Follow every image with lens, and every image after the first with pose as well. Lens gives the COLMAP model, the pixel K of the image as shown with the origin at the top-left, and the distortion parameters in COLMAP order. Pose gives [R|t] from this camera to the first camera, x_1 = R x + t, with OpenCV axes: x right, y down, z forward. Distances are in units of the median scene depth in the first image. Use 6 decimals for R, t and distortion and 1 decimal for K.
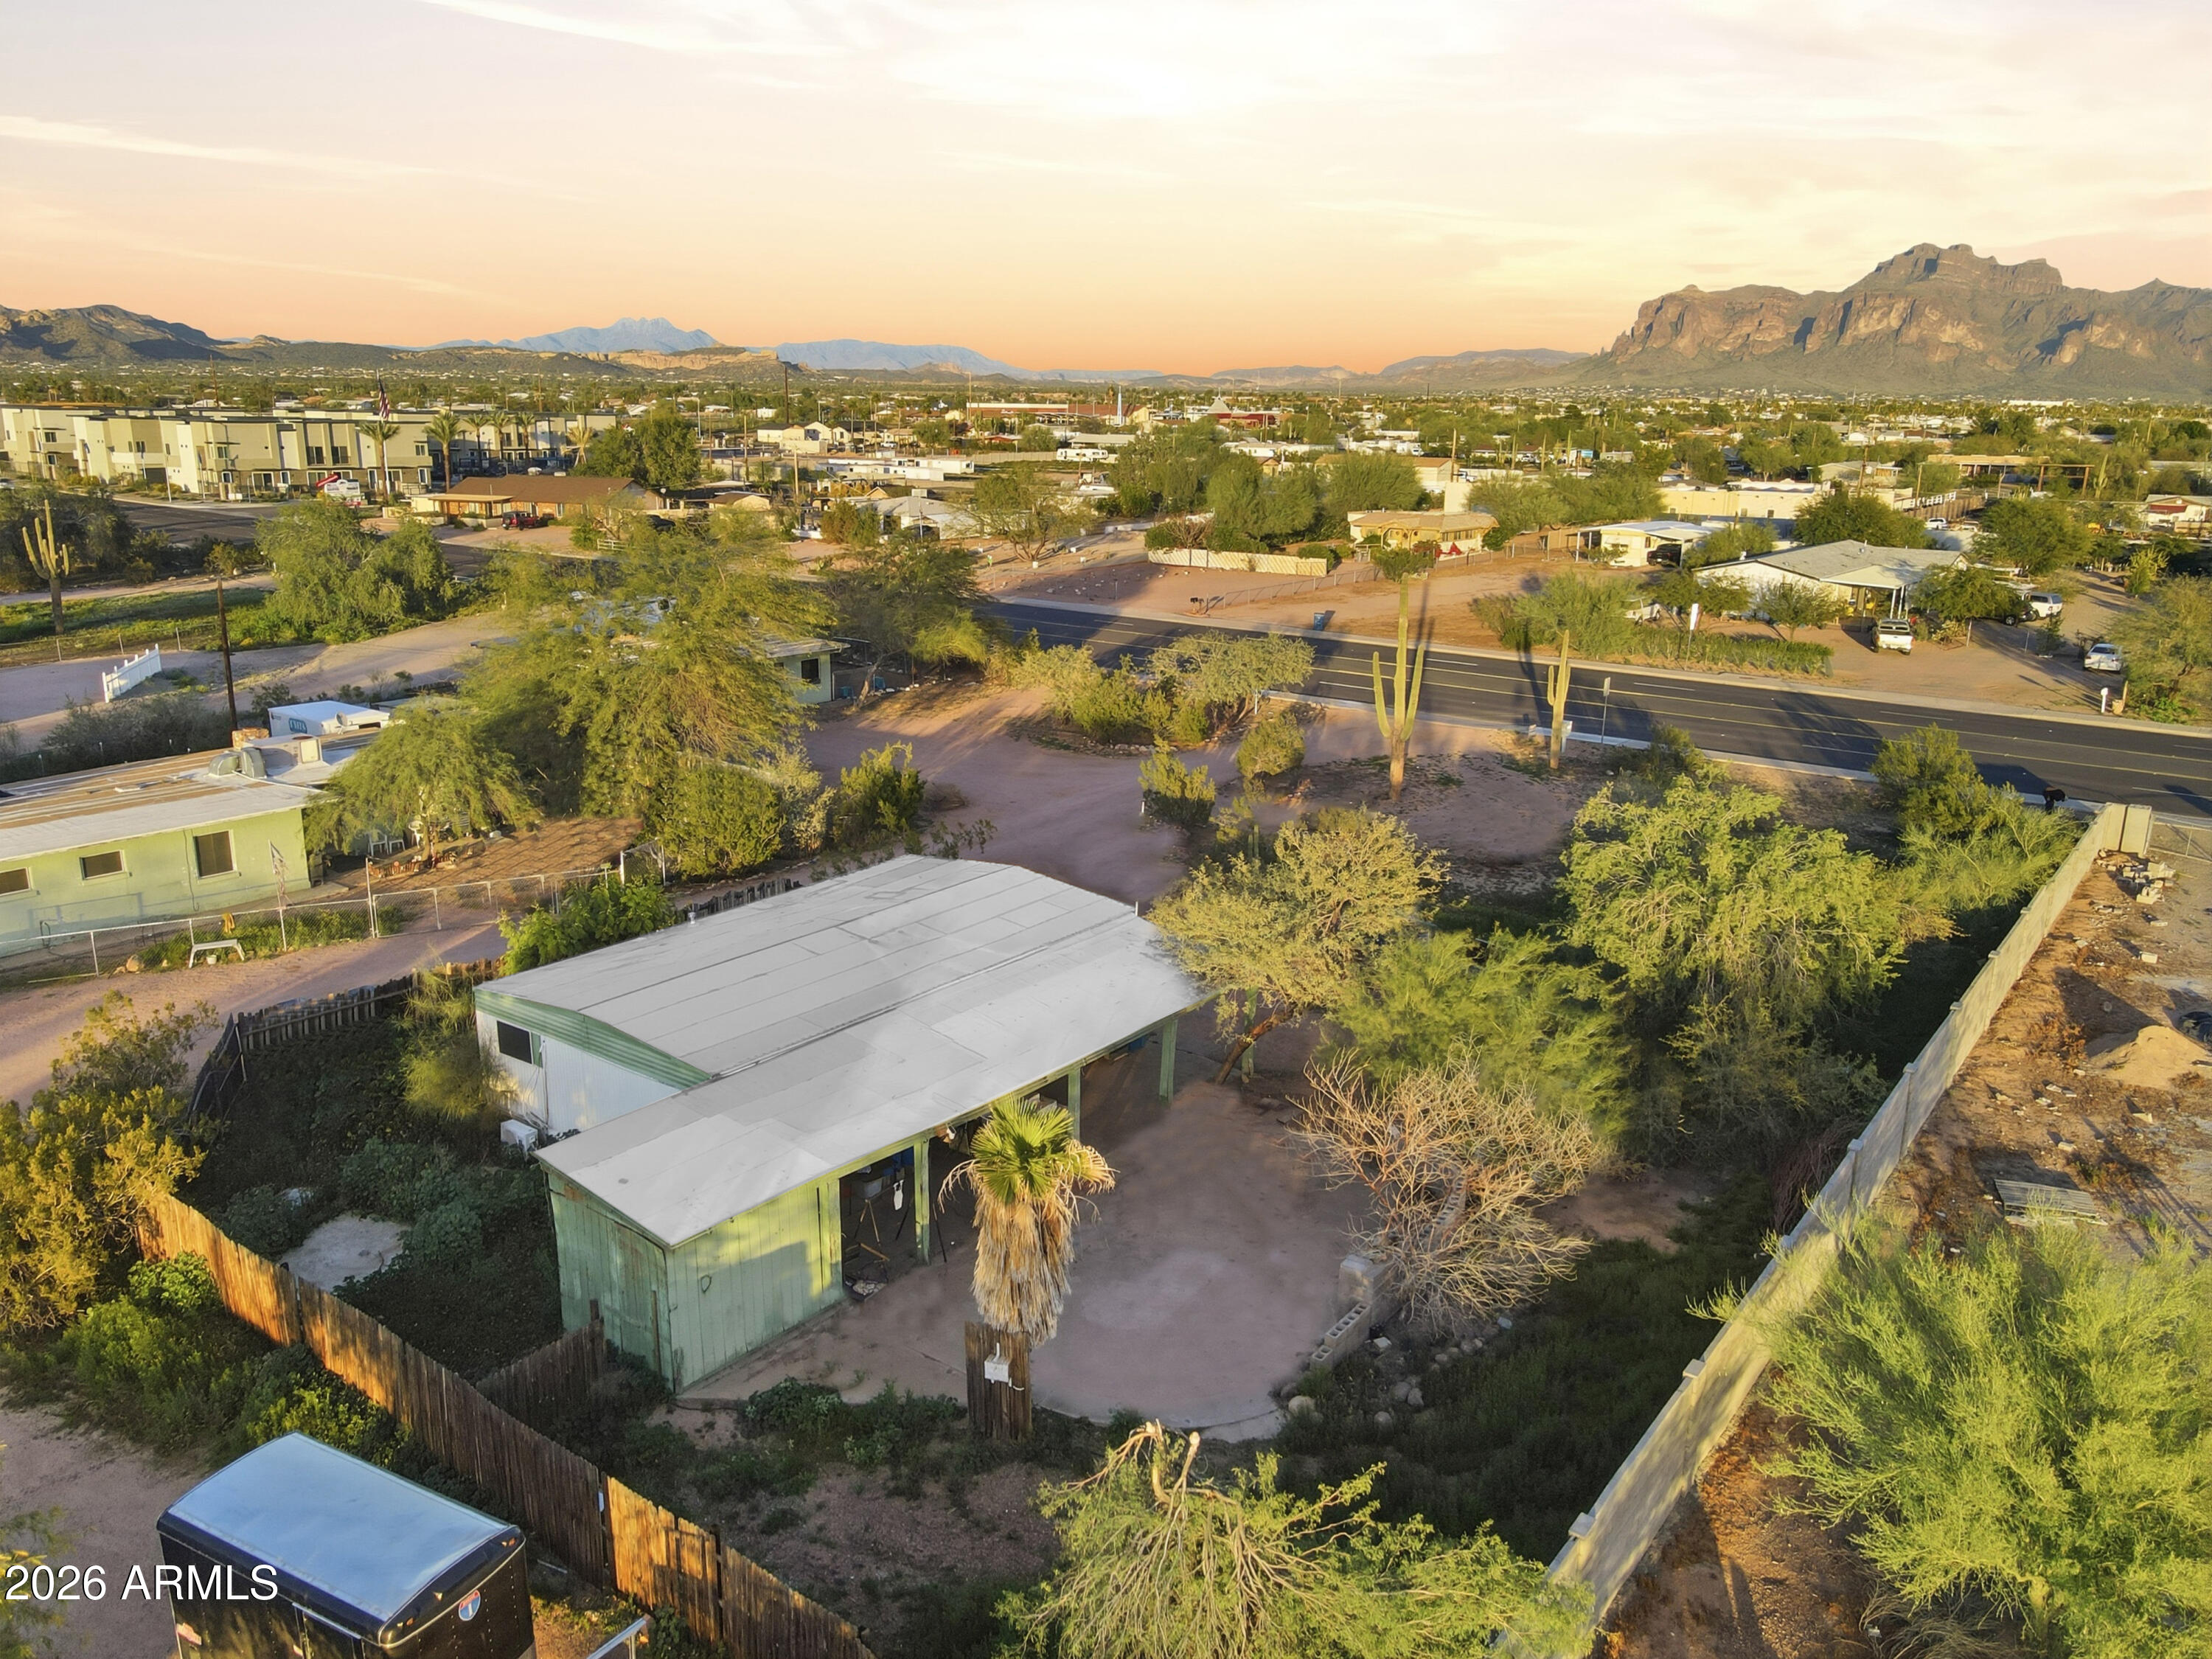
lens RADIAL K [[1624.0, 0, 1116.3], [0, 1624.0, 813.8], [0, 0, 1]] dist [0.001871, 0.009709]
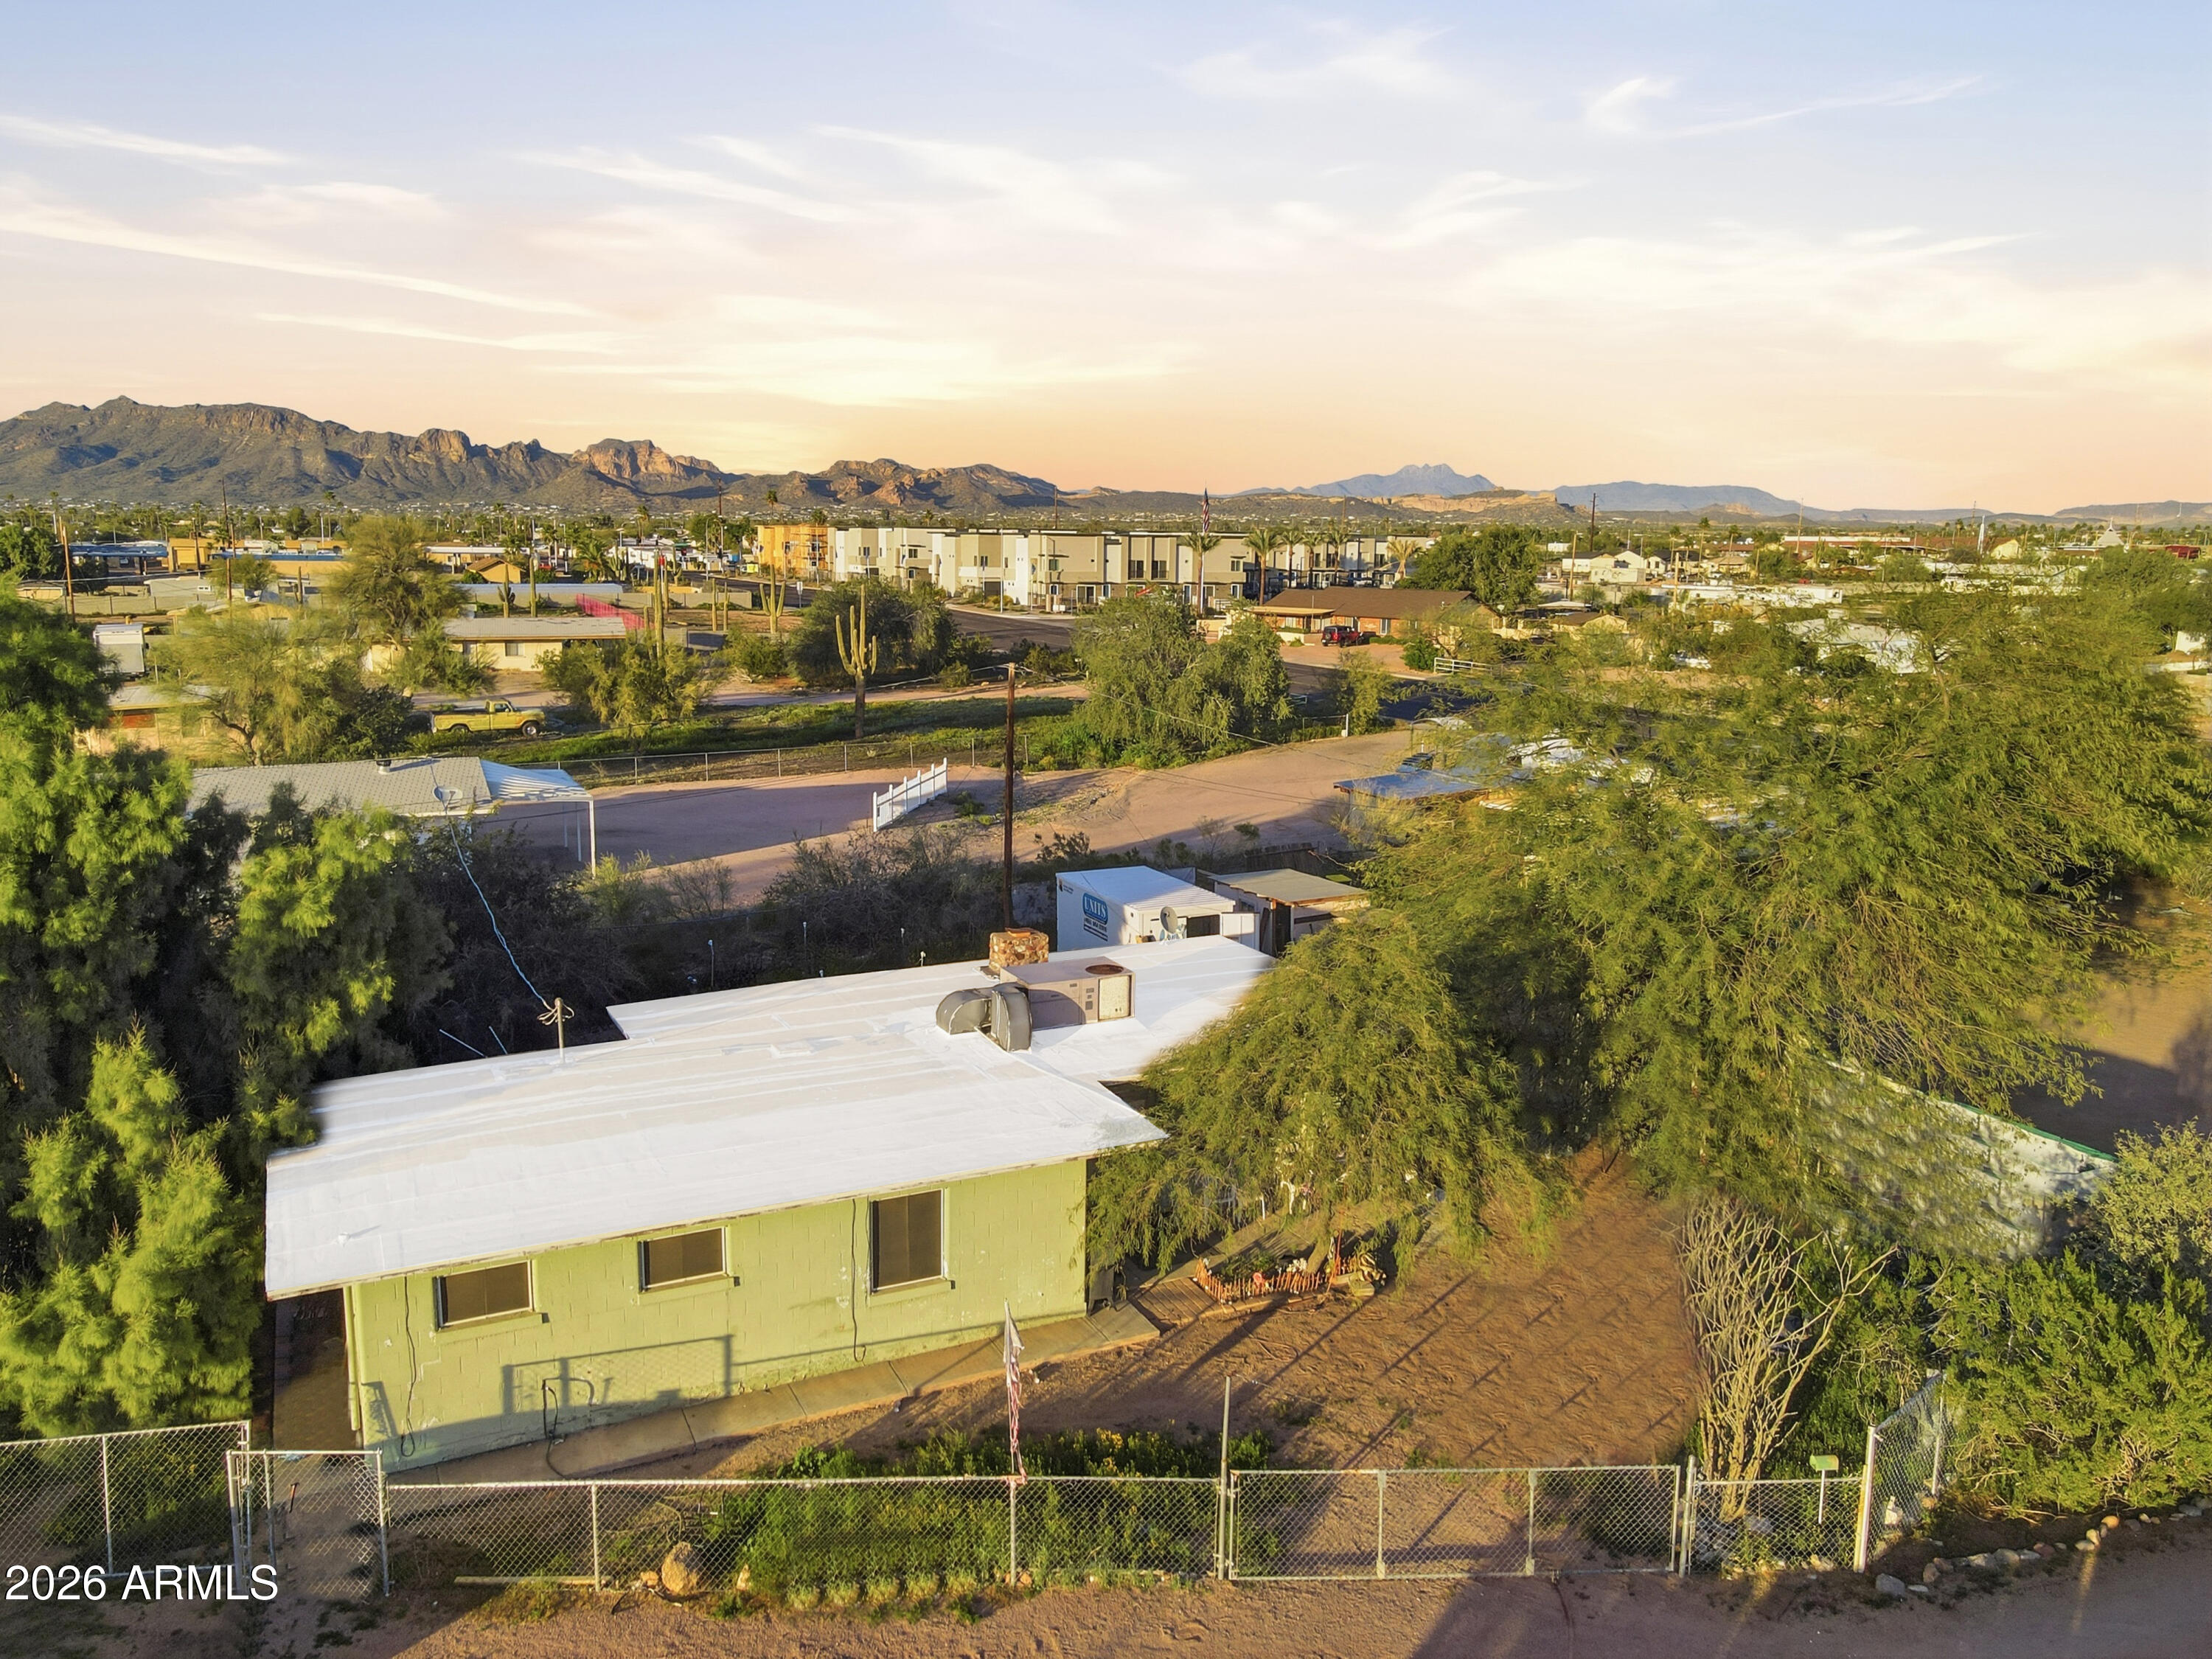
lens RADIAL K [[1624.0, 0, 1097.8], [0, 1624.0, 823.9], [0, 0, 1]] dist [0.001871, 0.009709]
pose [[0.892820, 0.075885, -0.443975, -0.084595], [-0.110094, 0.992573, -0.051745, -0.019749], [0.436751, 0.095078, 0.894544, 0.163132]]
